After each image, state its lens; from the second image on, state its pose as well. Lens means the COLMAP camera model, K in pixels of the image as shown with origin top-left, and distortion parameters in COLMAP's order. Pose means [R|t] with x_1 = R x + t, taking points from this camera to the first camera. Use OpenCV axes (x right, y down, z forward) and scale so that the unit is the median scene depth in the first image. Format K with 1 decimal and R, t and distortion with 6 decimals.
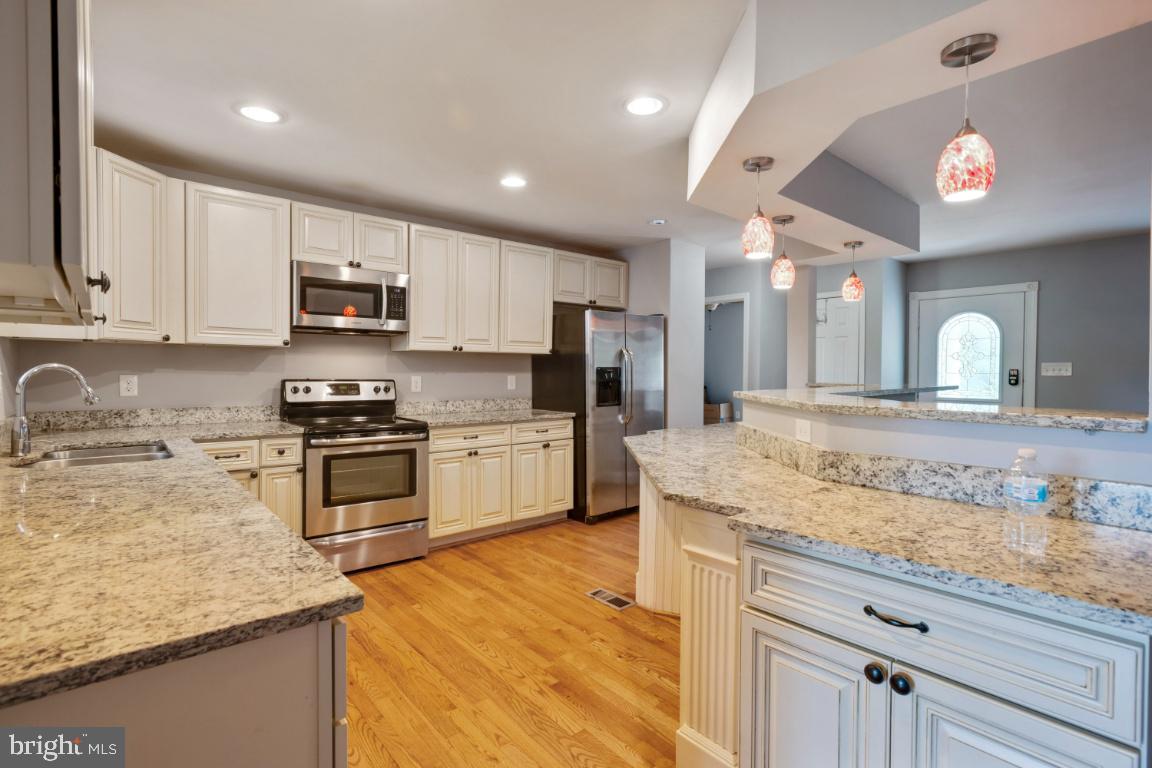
lens RADIAL K [[547.9, 0, 580.6], [0, 547.9, 379.8], [0, 0, 1]] dist [-0.009054, 0.000821]
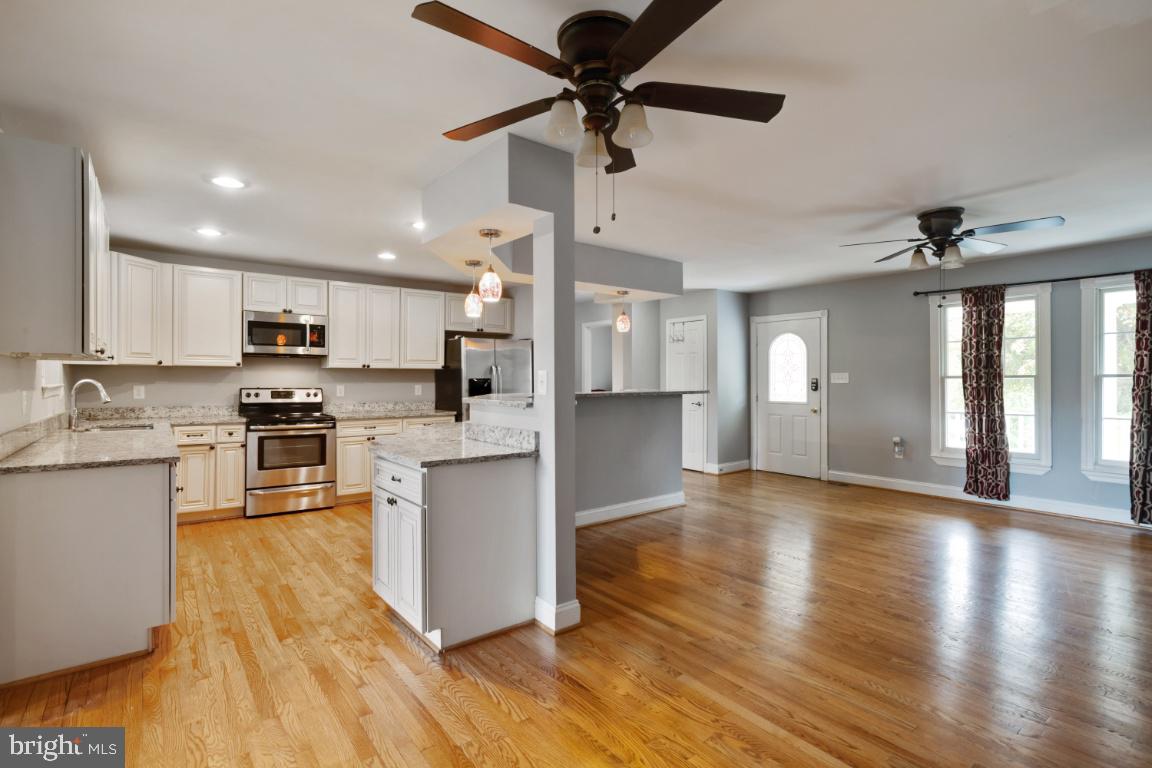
lens RADIAL K [[547.9, 0, 582.5], [0, 547.9, 380.2], [0, 0, 1]] dist [-0.009054, 0.000821]
pose [[0.998728, -0.005161, -0.050148, 0.461159], [0.004347, 0.999857, -0.016316, 0.006309], [0.050225, 0.016077, 0.998609, -0.444367]]
